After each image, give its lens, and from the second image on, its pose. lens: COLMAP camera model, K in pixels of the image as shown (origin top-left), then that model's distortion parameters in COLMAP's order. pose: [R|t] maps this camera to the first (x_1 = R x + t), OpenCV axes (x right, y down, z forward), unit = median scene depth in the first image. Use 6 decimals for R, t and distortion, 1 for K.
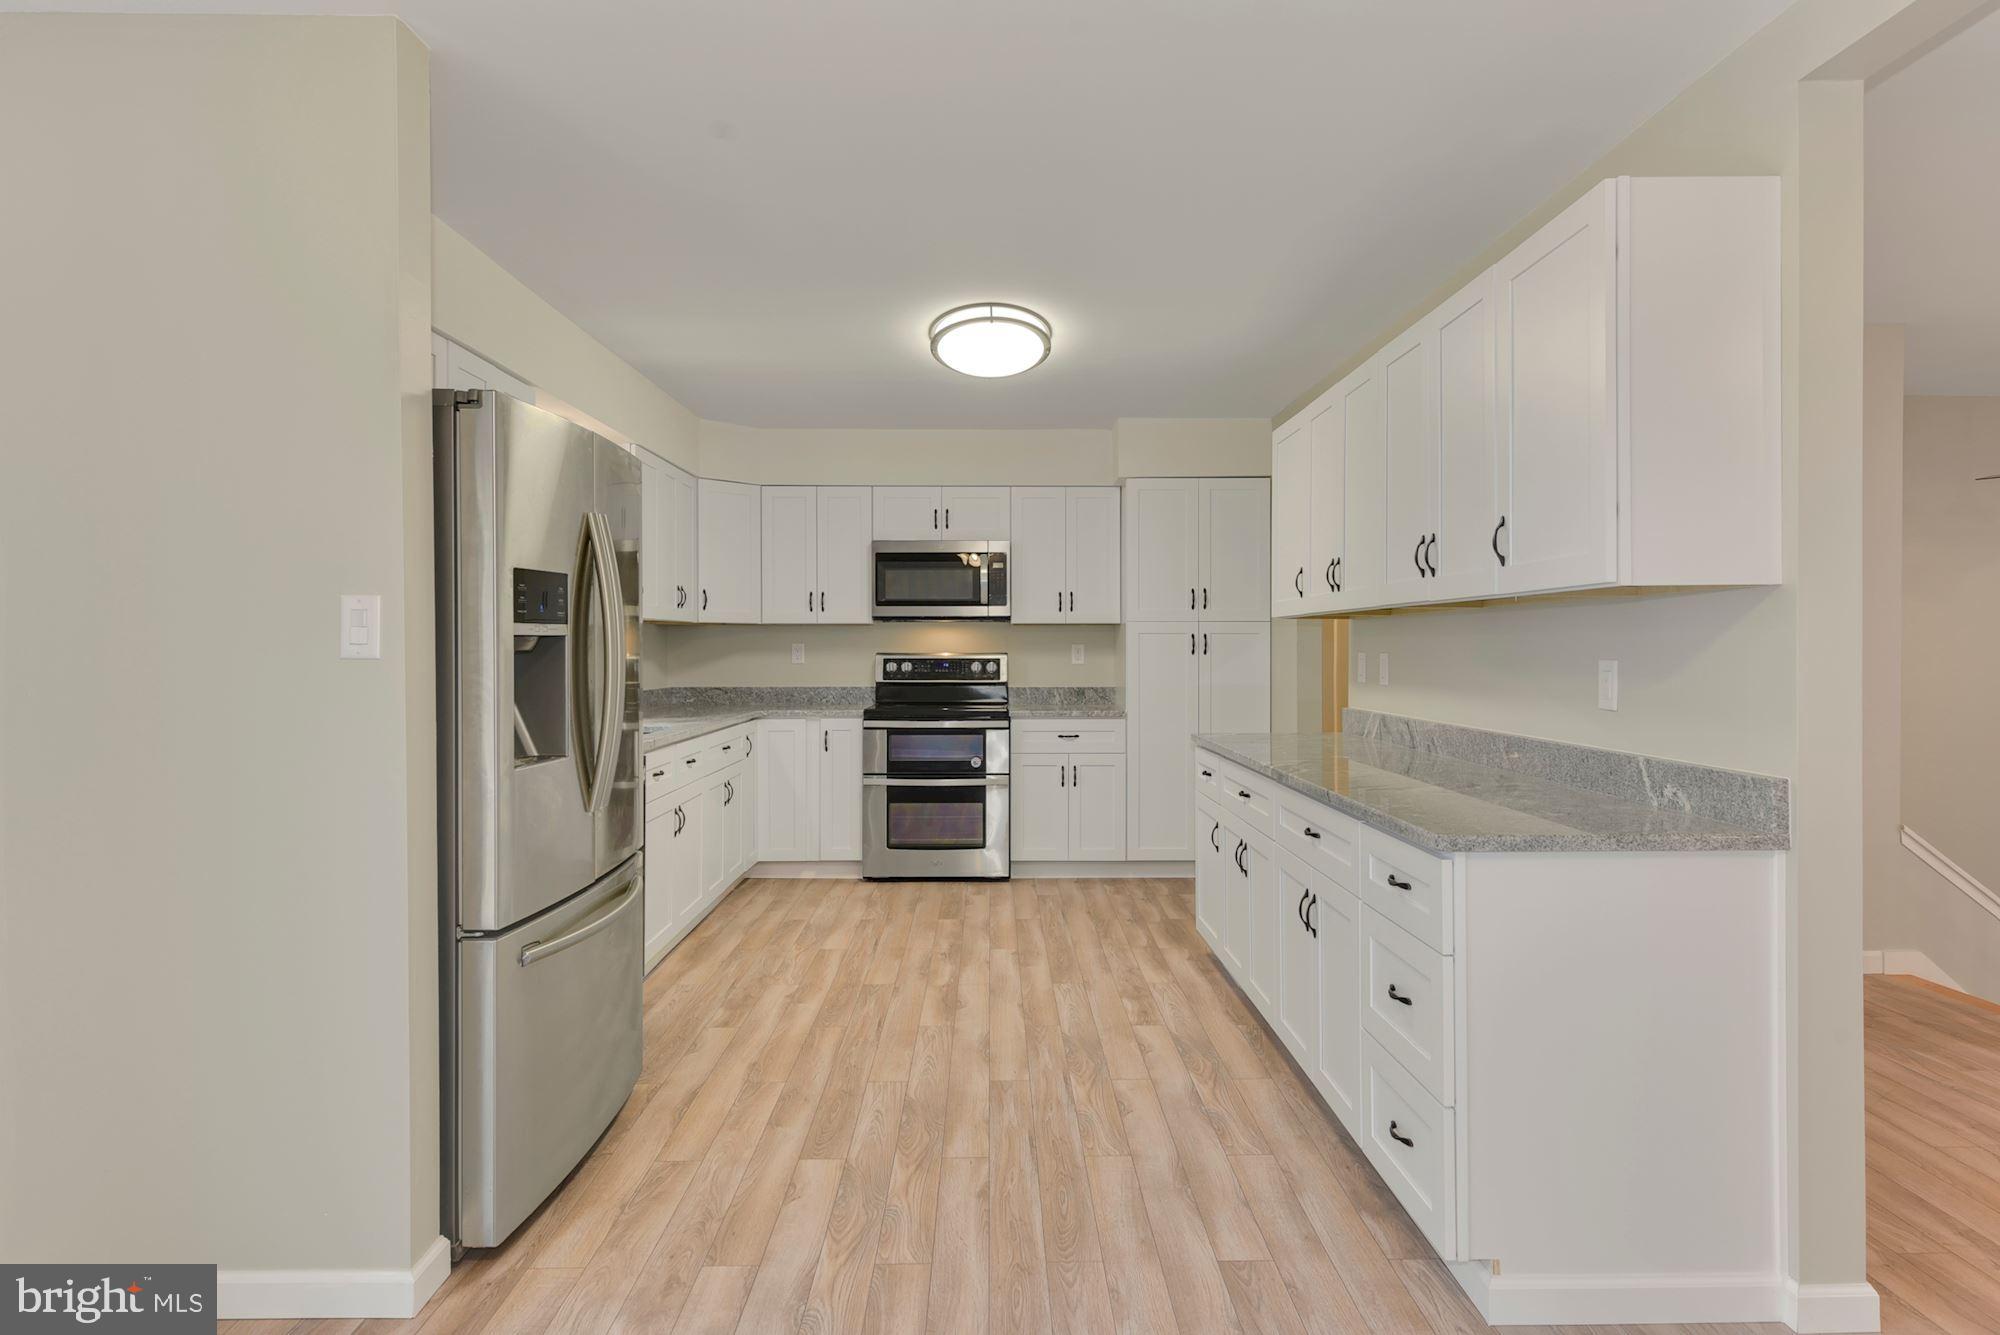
lens RADIAL K [[1118.5, 0, 1014.4], [0, 1118.5, 649.4], [0, 0, 1]] dist [0.021763, -0.000509]
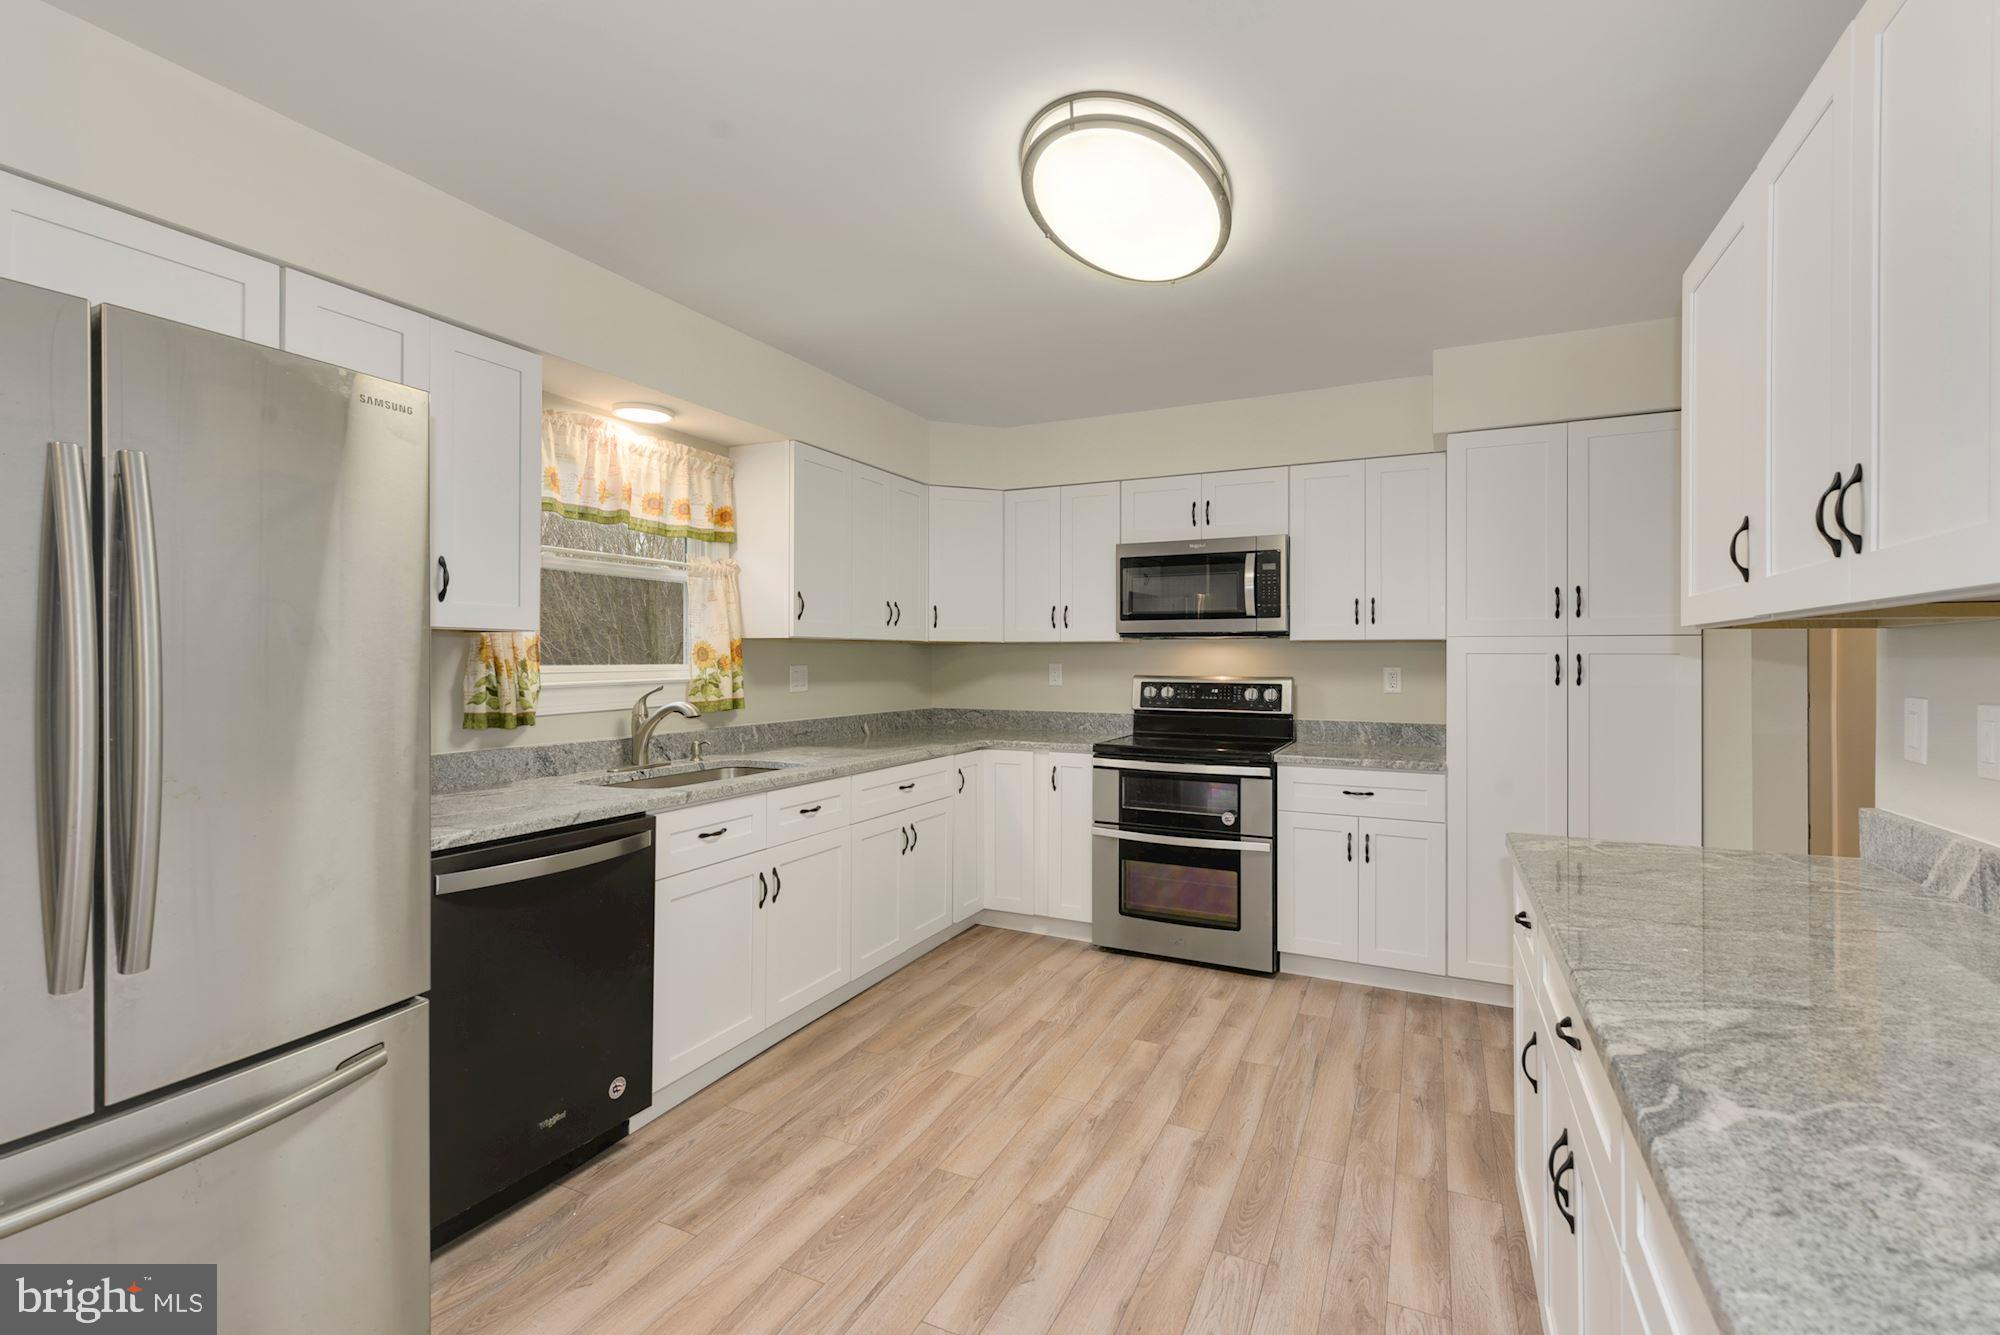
lens RADIAL K [[887.1, 0, 1004.7], [0, 887.1, 652.4], [0, 0, 1]] dist [0.008557, -0.003705]
pose [[0.893530, -0.000077, -0.449004, 0.158694], [-0.004913, 0.999938, -0.009947, -0.012243], [0.448977, 0.011094, 0.893474, 0.573477]]
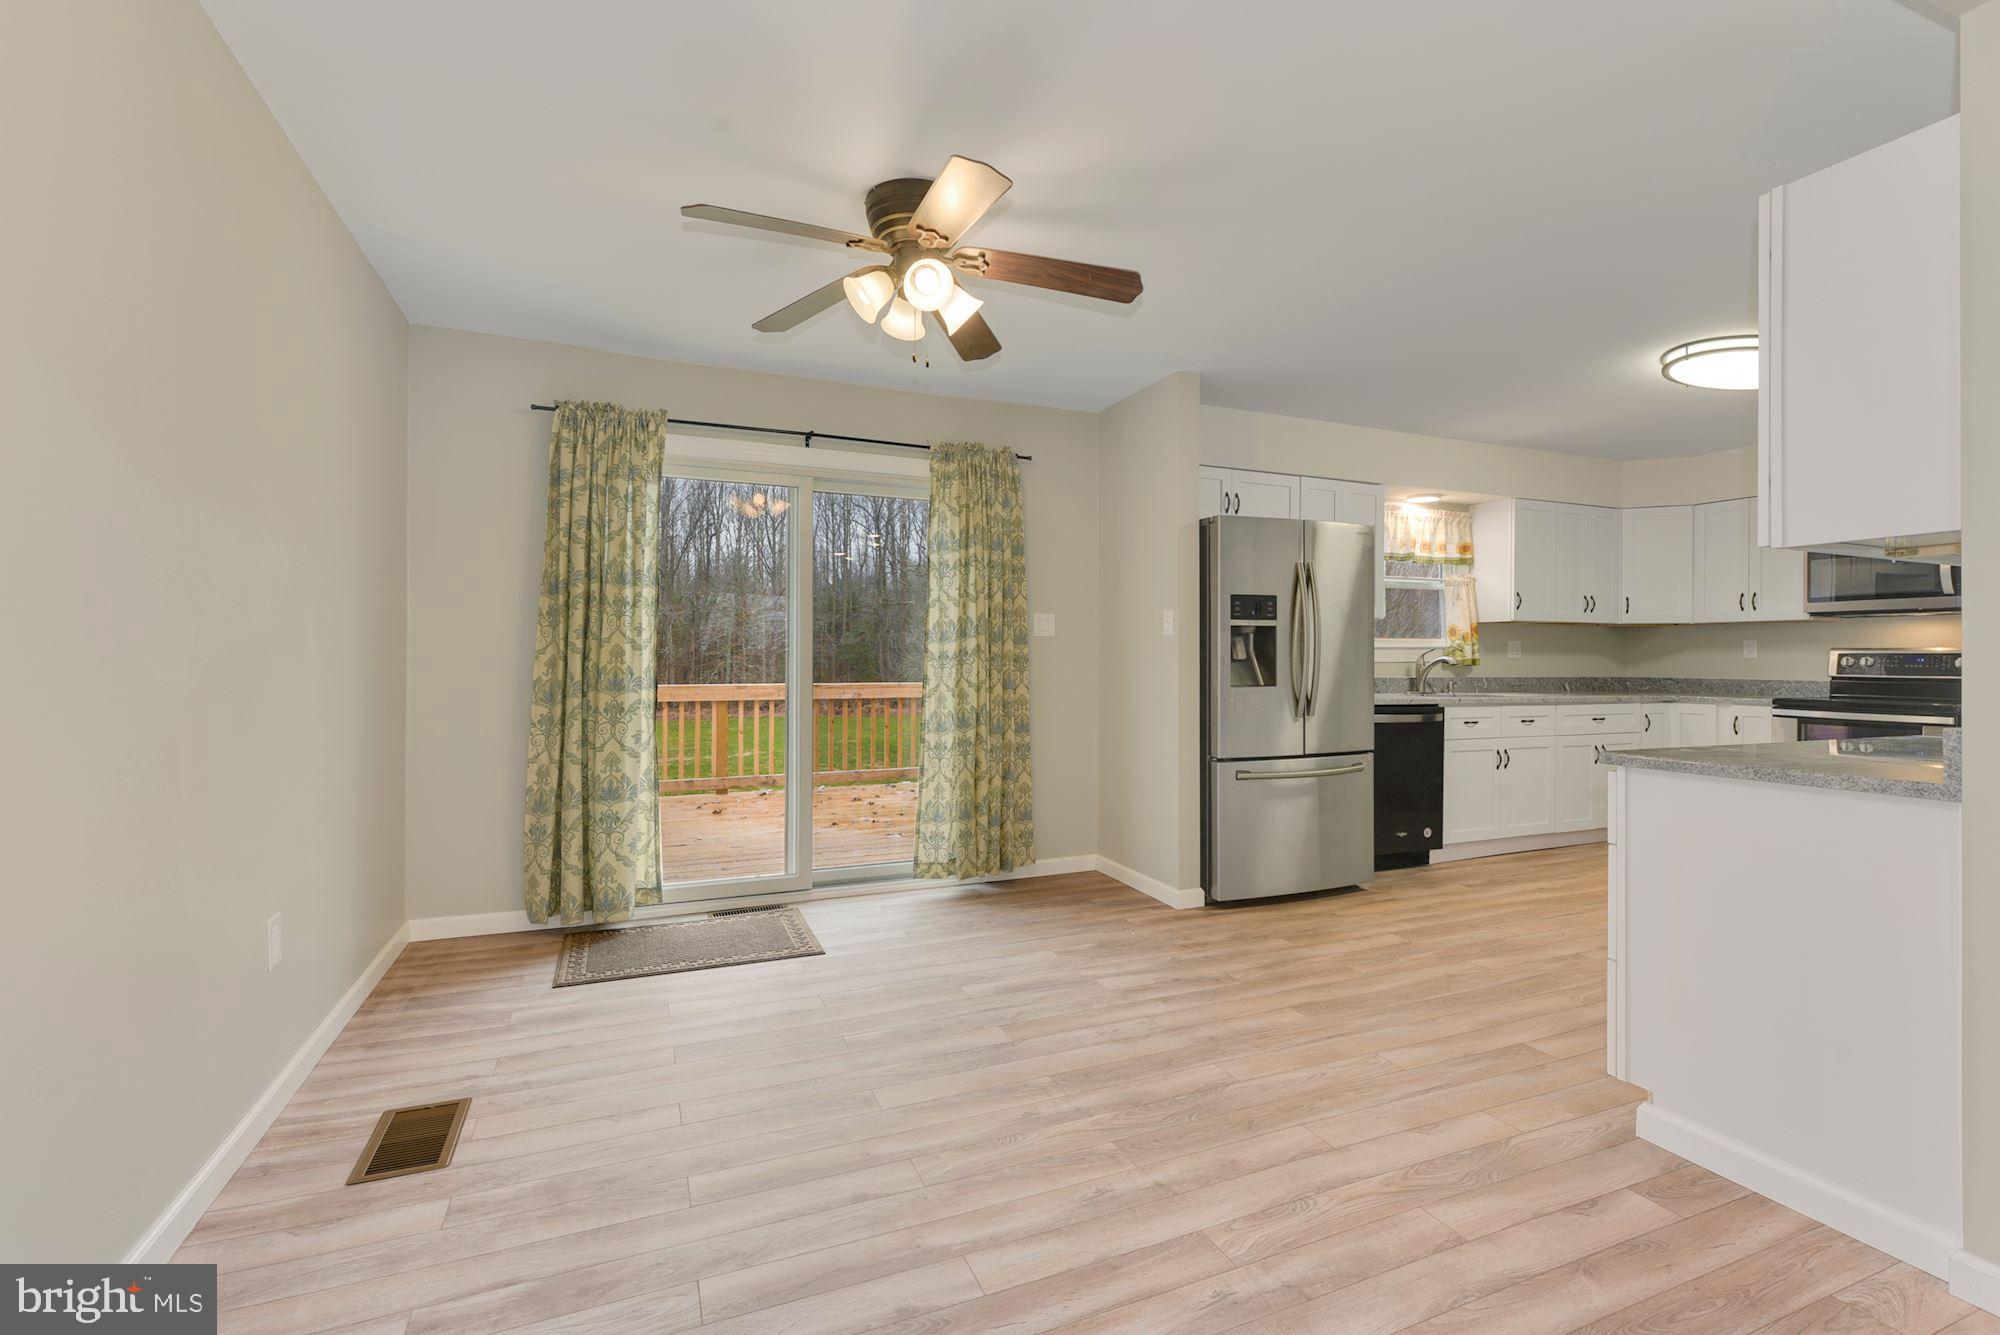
lens RADIAL K [[887.1, 0, 998.2], [0, 887.1, 658.9], [0, 0, 1]] dist [0.008557, -0.003705]
pose [[0.370990, 0.004265, -0.928627, 0.594049], [-0.009734, 0.999952, 0.000704, 0.033641], [0.928586, 0.008778, 0.371014, -0.031340]]
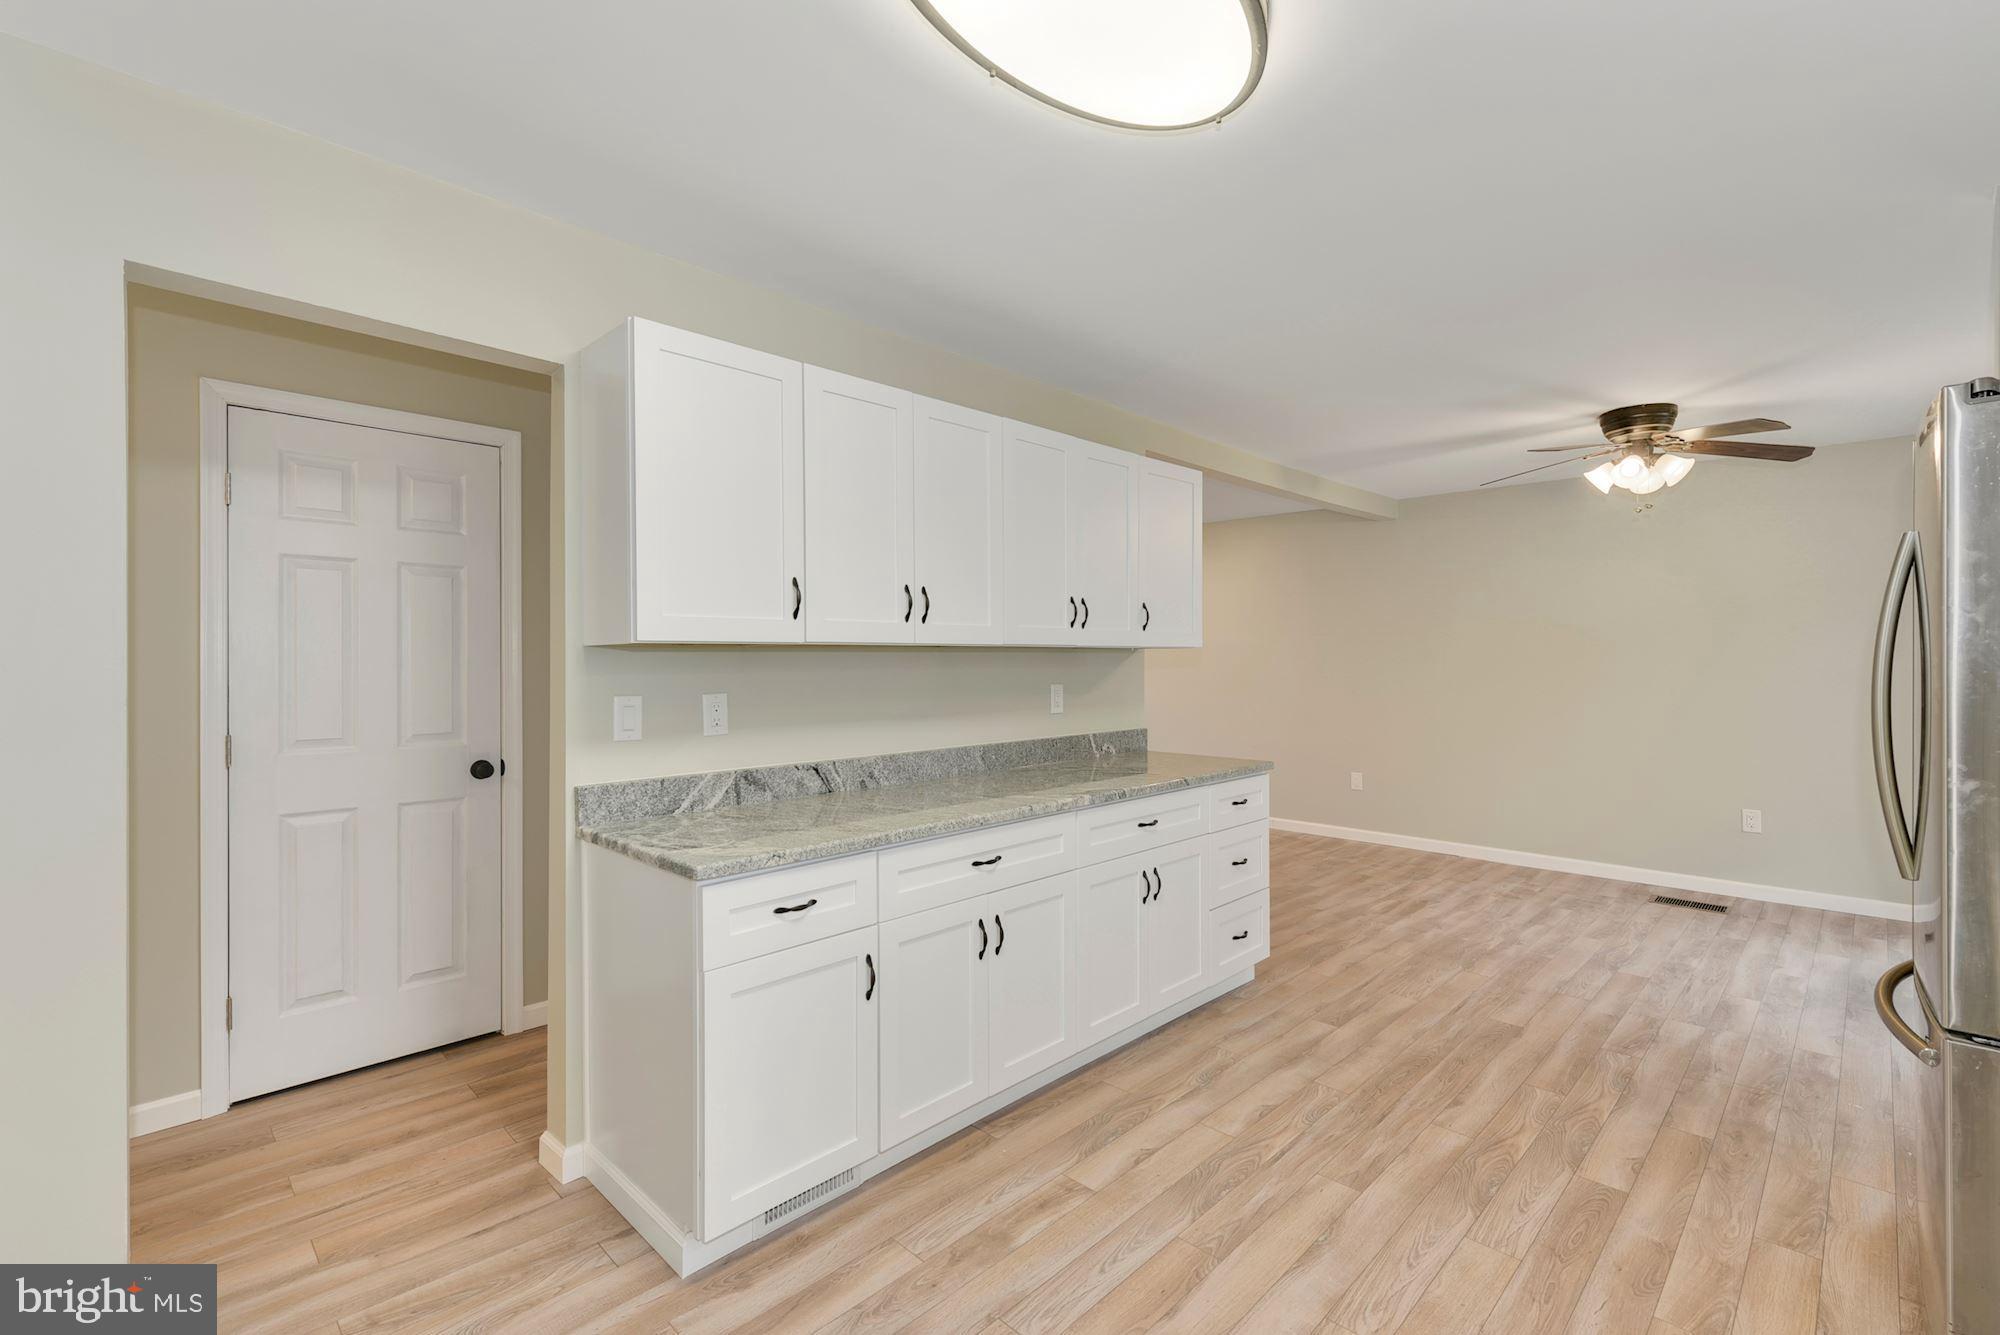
lens RADIAL K [[887.1, 0, 999.2], [0, 887.1, 663.6], [0, 0, 1]] dist [0.008557, -0.003705]
pose [[-0.695884, 0.000757, 0.718153, -0.267604], [0.007785, 0.999949, 0.006490, -0.022065], [-0.718112, 0.010107, -0.695855, 1.403935]]
